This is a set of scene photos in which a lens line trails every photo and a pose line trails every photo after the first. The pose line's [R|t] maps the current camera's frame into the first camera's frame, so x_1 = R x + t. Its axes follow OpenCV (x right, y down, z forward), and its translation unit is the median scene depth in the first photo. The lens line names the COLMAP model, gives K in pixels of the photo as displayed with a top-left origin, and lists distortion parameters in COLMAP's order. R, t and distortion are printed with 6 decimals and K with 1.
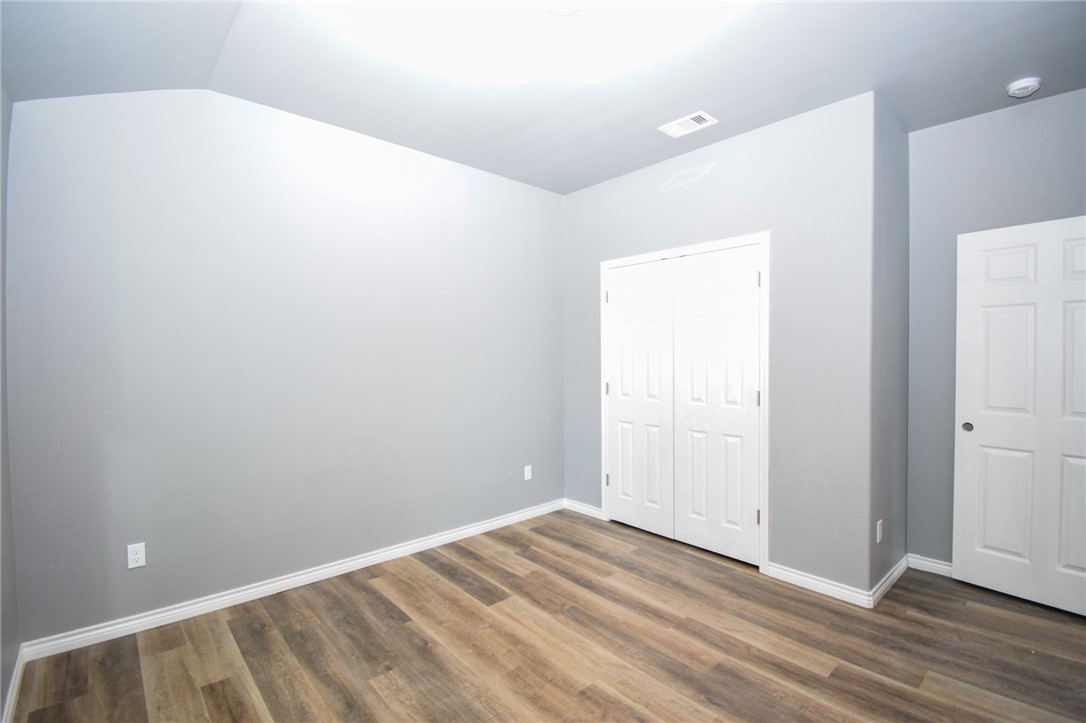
lens RADIAL K [[484.6, 0, 547.8], [0, 484.6, 357.9], [0, 0, 1]] dist [-0.003003, -0.015217]
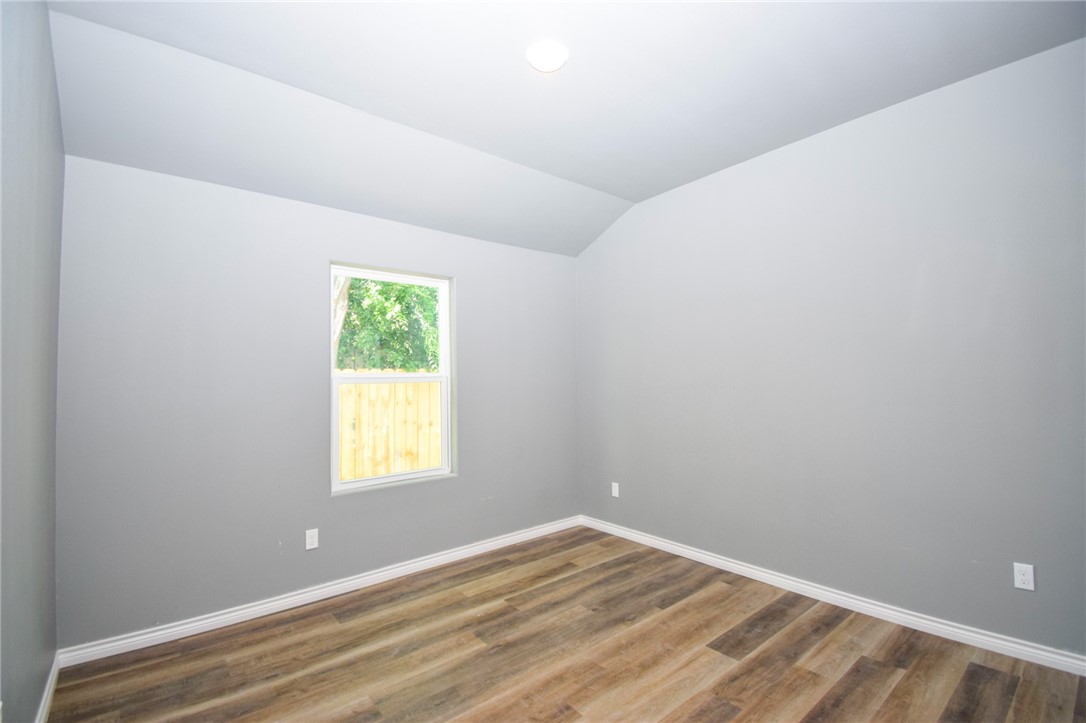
lens RADIAL K [[484.6, 0, 568.3], [0, 484.6, 352.4], [0, 0, 1]] dist [-0.003003, -0.015217]
pose [[-0.017212, -0.050239, -0.998589, 0.834952], [0.009451, 0.998684, -0.050406, -0.004979], [0.999807, -0.010305, -0.016714, 0.756748]]
